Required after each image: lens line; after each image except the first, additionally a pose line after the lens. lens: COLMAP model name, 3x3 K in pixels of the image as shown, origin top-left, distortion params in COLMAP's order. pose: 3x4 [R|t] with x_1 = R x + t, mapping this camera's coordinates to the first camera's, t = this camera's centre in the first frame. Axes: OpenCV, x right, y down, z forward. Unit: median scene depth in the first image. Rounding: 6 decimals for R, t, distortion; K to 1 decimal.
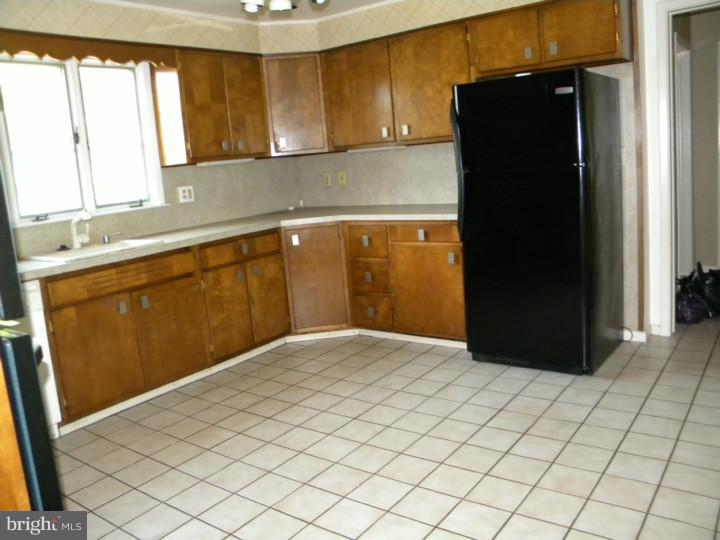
lens RADIAL K [[659.2, 0, 356.7], [0, 659.2, 256.8], [0, 0, 1]] dist [-0.120919, 0.169342]
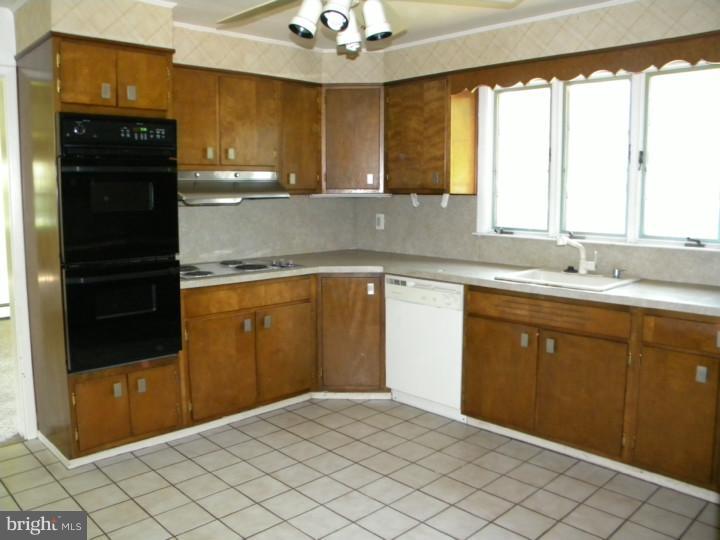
lens RADIAL K [[659.2, 0, 356.7], [0, 659.2, 256.8], [0, 0, 1]] dist [-0.120919, 0.169342]
pose [[-0.175406, 0.198993, -0.964176, 0.572594], [-0.137451, 0.964817, 0.224131, -0.216205], [0.974854, 0.171841, -0.141883, 0.848481]]
